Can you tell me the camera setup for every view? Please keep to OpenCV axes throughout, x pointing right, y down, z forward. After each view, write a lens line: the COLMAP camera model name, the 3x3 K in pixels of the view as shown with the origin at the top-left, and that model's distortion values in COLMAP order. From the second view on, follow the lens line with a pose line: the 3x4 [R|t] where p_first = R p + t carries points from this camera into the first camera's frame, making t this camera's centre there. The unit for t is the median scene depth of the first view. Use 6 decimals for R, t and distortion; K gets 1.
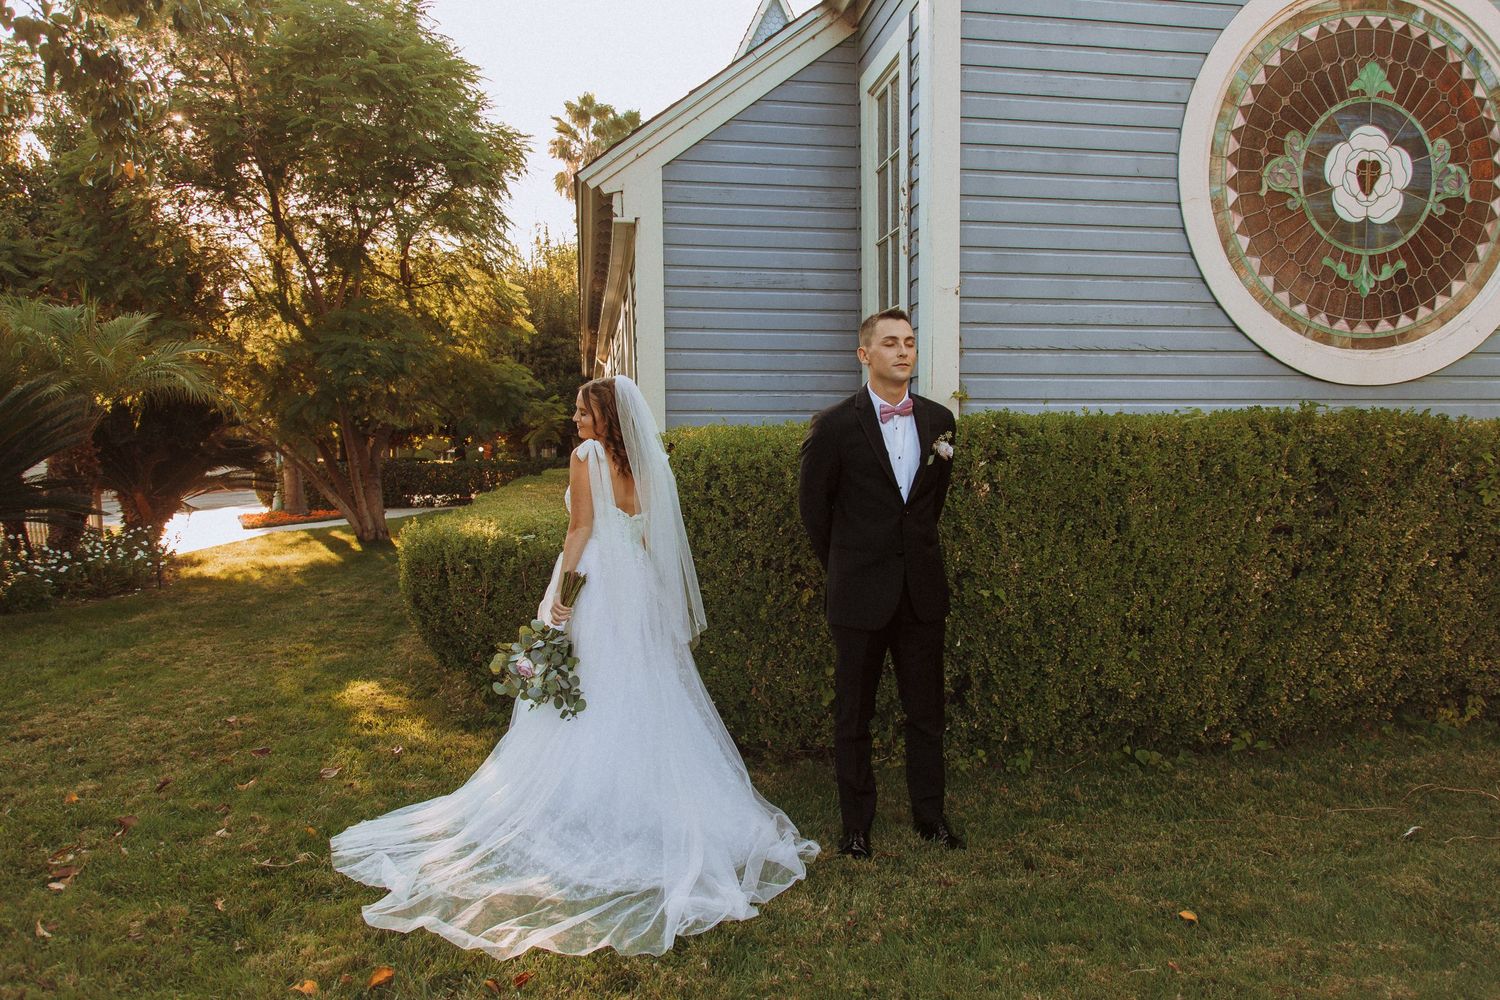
lens RADIAL K [[999.8, 0, 743.4], [0, 999.8, 497.4], [0, 0, 1]] dist [0.012647, 0.002797]
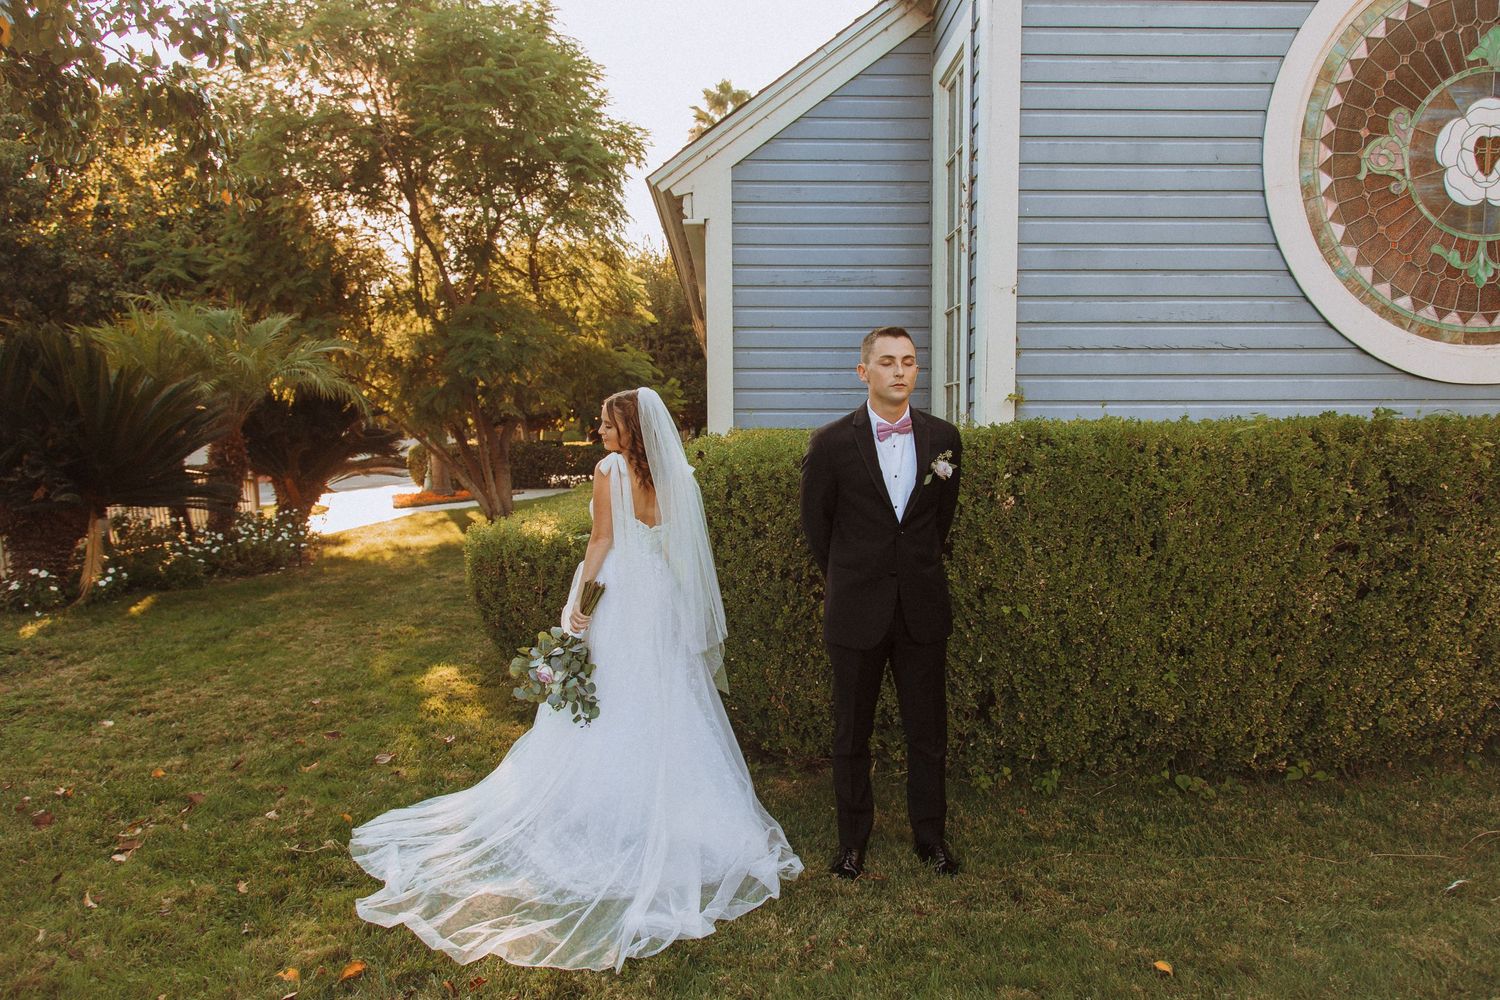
lens RADIAL K [[987.2, 0, 750.0], [0, 987.2, 500.0], [0, 0, 1]] dist [0.019151, -0.004180]
pose [[0.991057, 0.011465, -0.132947, 0.086652], [-0.008519, 0.999706, 0.022705, -0.021979], [0.133168, -0.021369, 0.990863, 0.010939]]
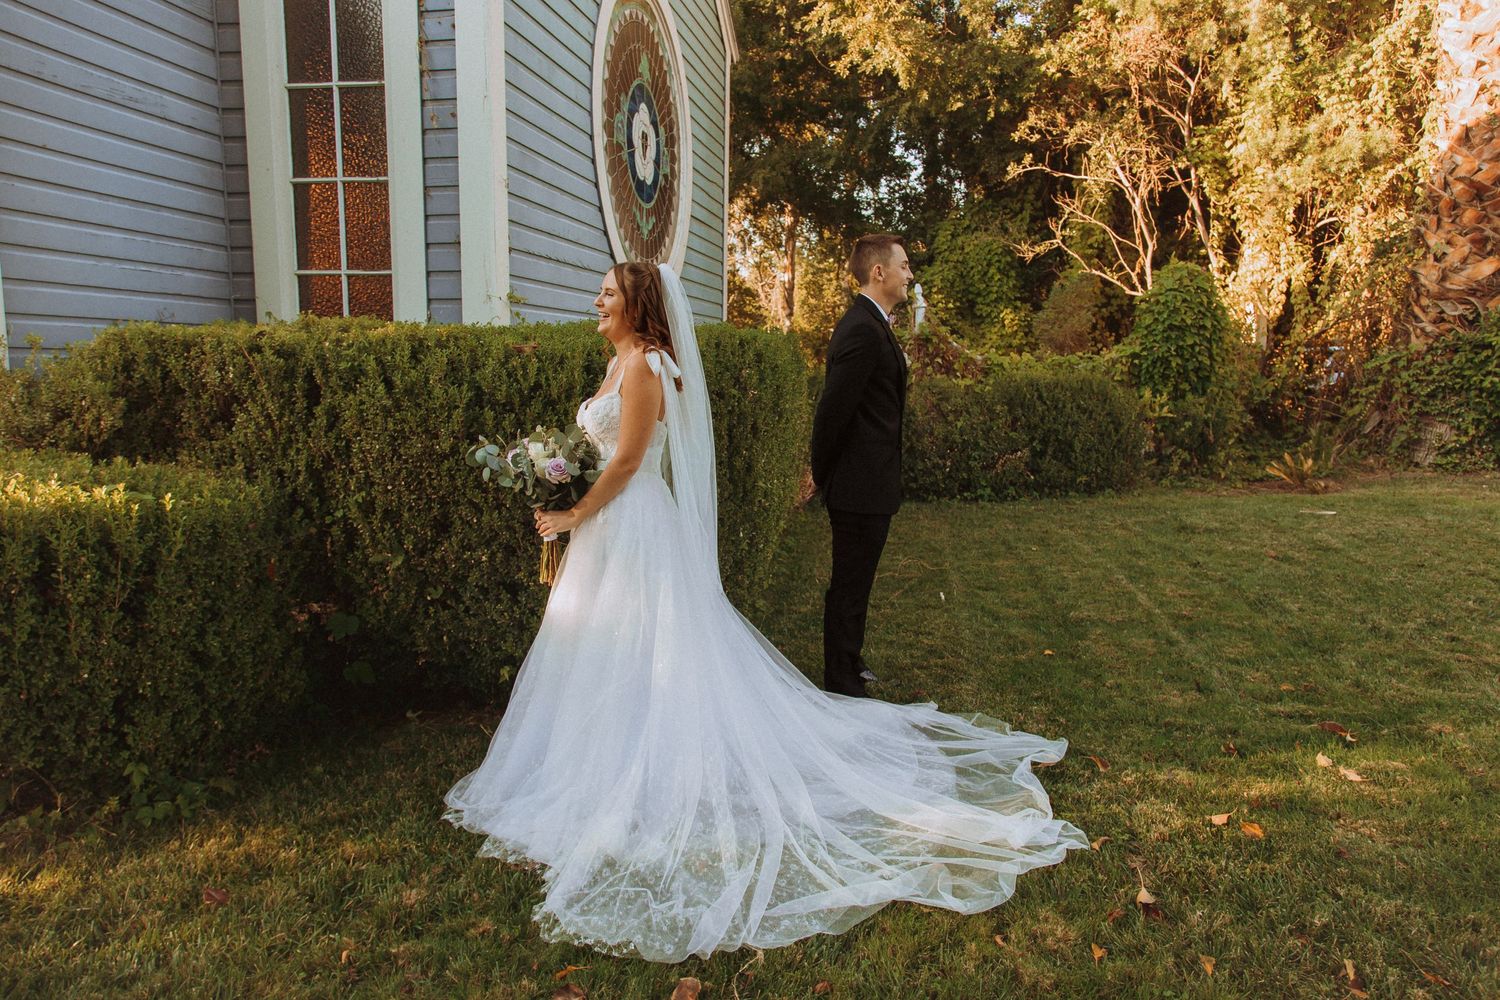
lens RADIAL K [[1007.0, 0, 750.0], [0, 1007.0, 500.0], [0, 0, 1]] dist [0.015507, -0.003837]
pose [[0.349159, -0.116461, 0.929798, -0.599827], [0.031841, 0.993148, 0.112439, -0.011872], [-0.936522, -0.009653, 0.350475, 0.442057]]
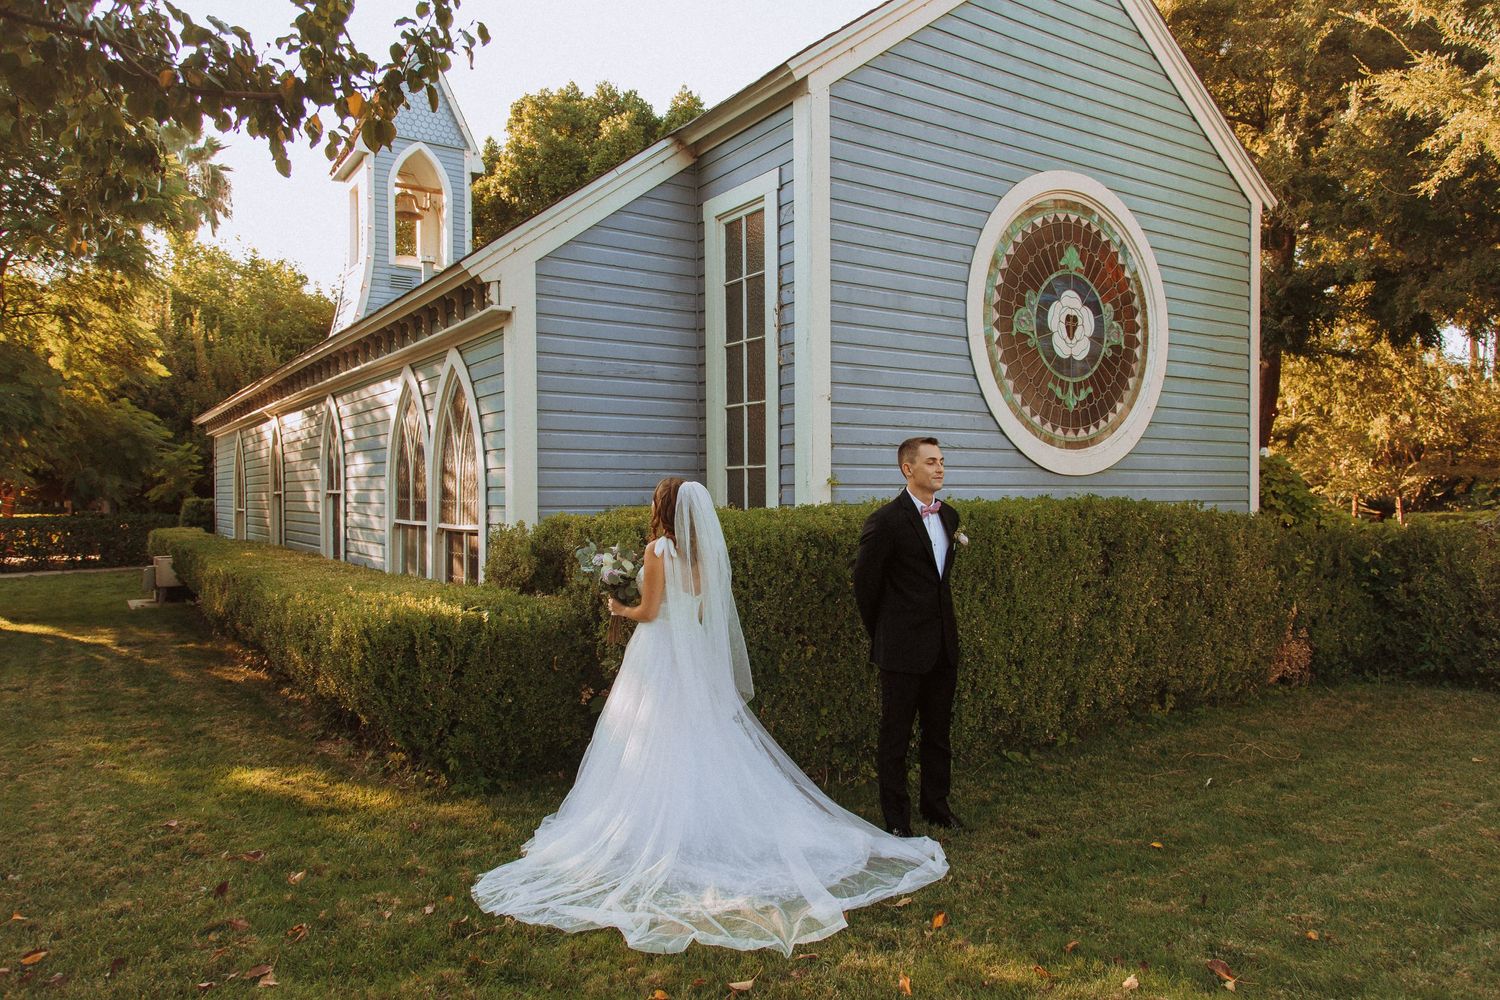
lens RADIAL K [[1007.0, 0, 750.0], [0, 1007.0, 500.0], [0, 0, 1]] dist [0.015507, -0.003837]
pose [[0.912919, 0.001139, 0.408139, -0.373119], [0.018193, 0.998889, -0.043480, -0.026619], [-0.407735, 0.047119, 0.911884, -0.086705]]
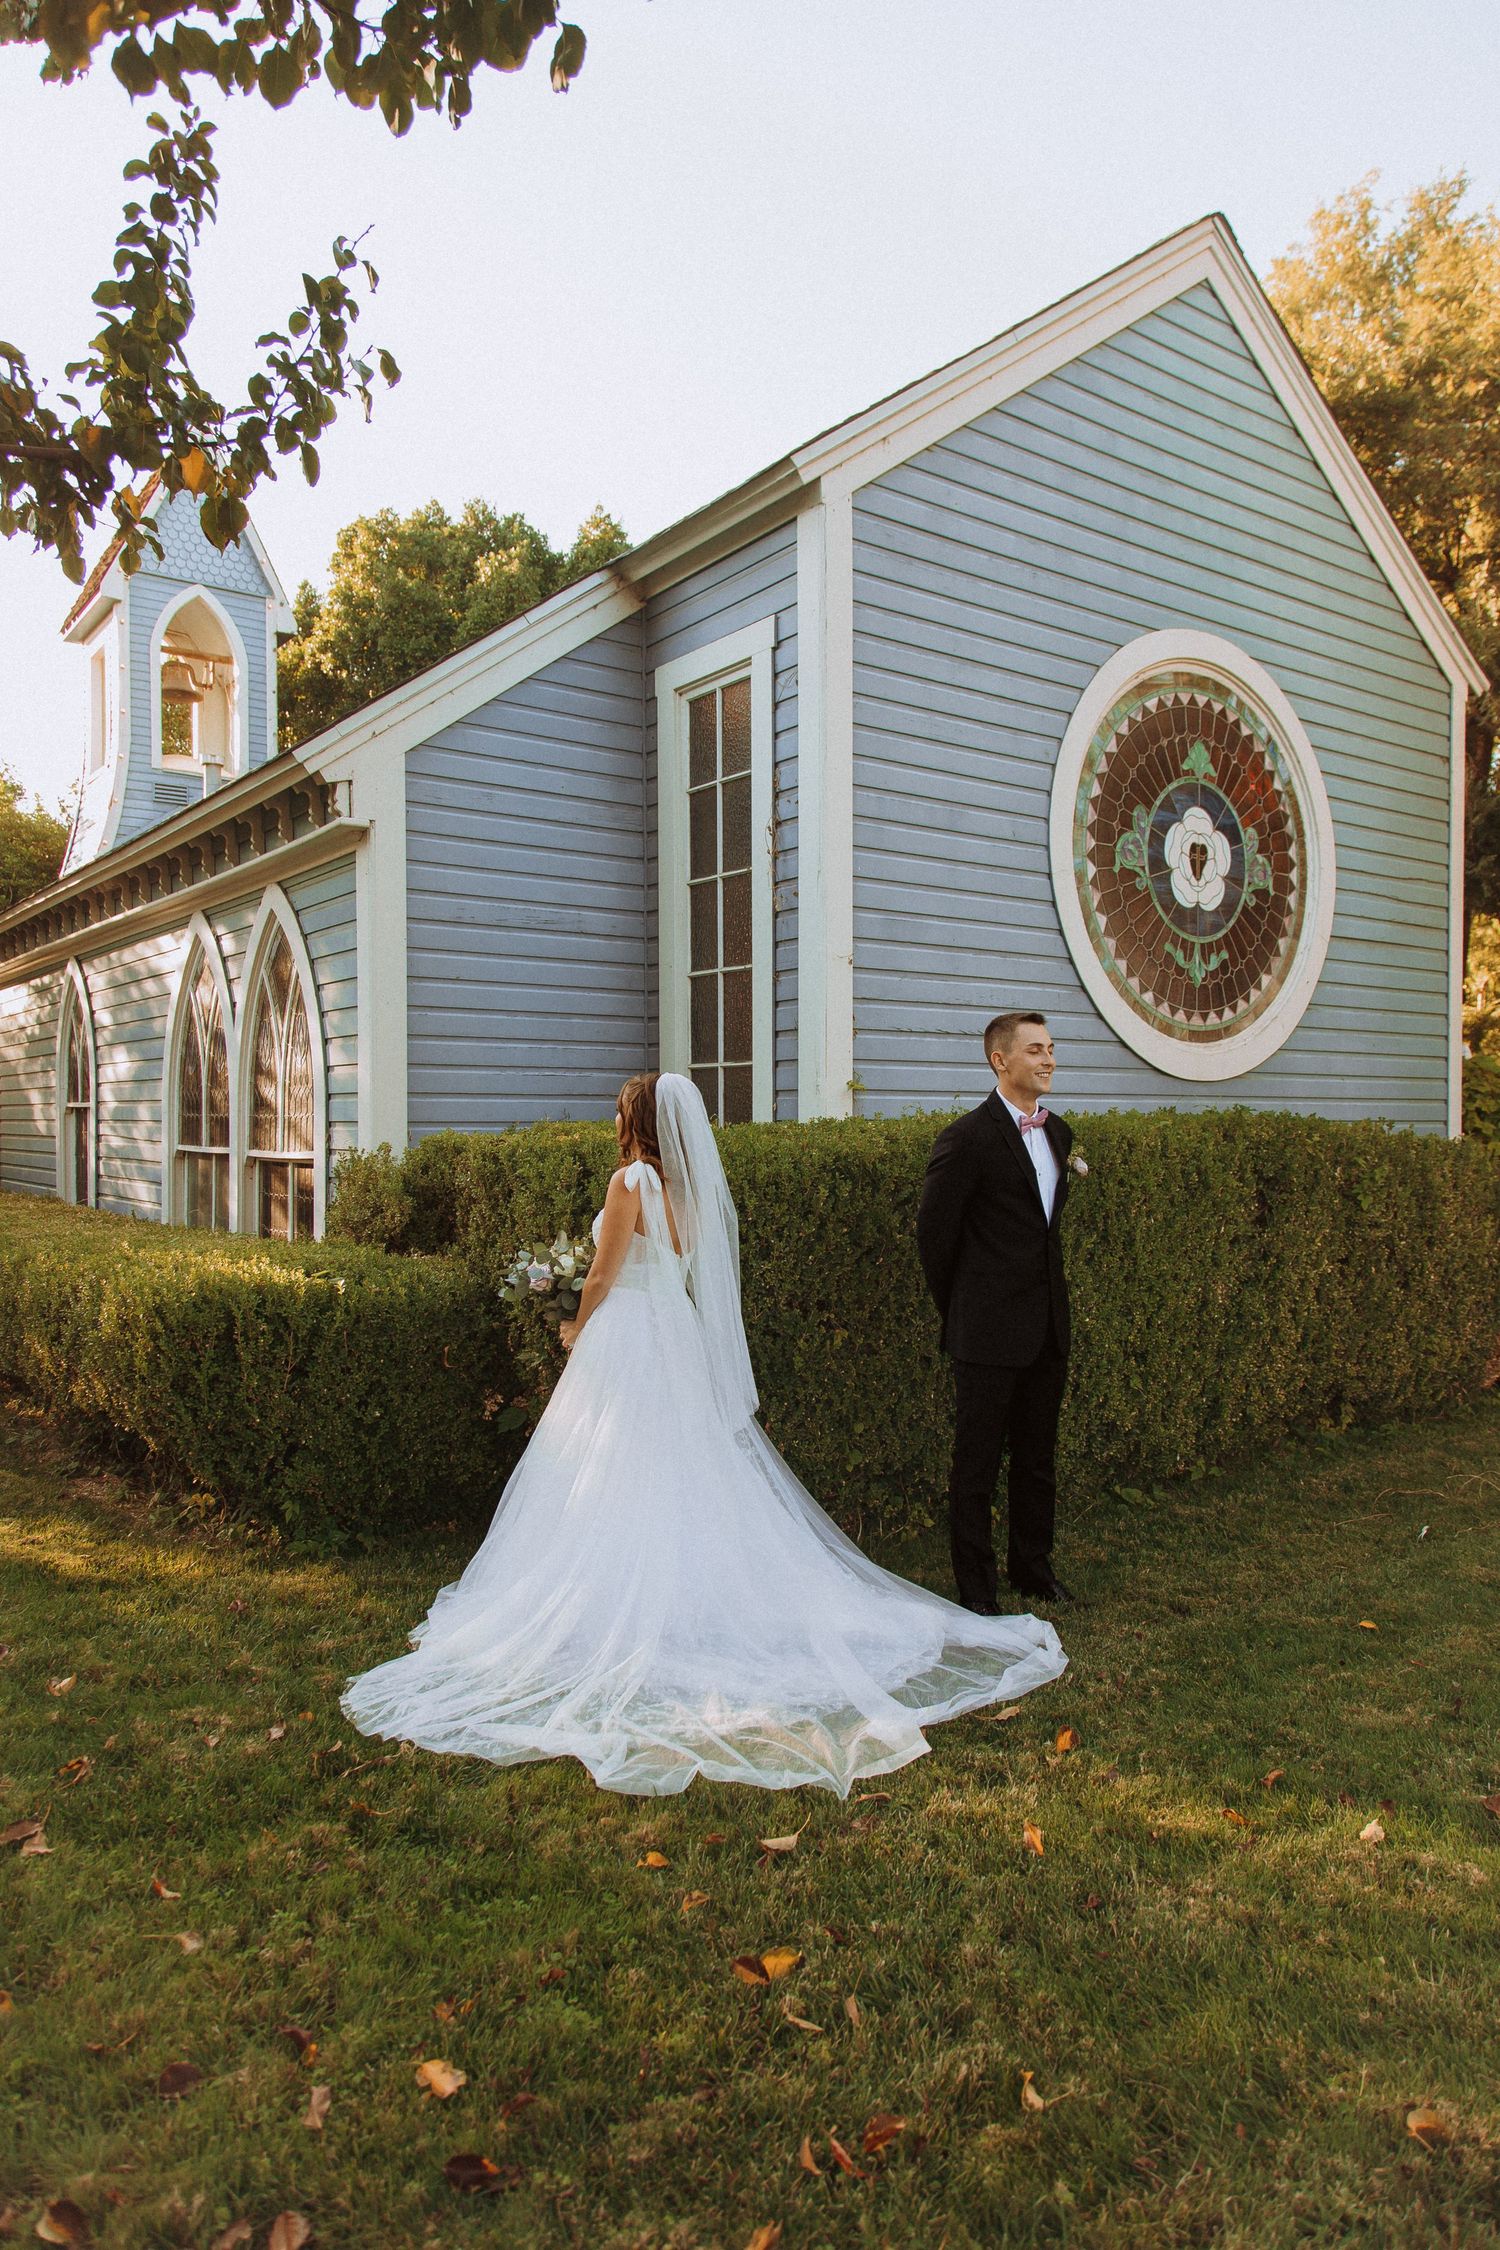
lens RADIAL K [[1480.7, 0, 730.6], [0, 1480.7, 1127.2], [0, 0, 1]] dist [0.019151, -0.004180]
pose [[0.897982, 0.004340, 0.440011, -0.401217], [0.016241, 0.998943, -0.042997, -0.017163], [-0.439732, 0.045756, 0.896963, -0.045626]]
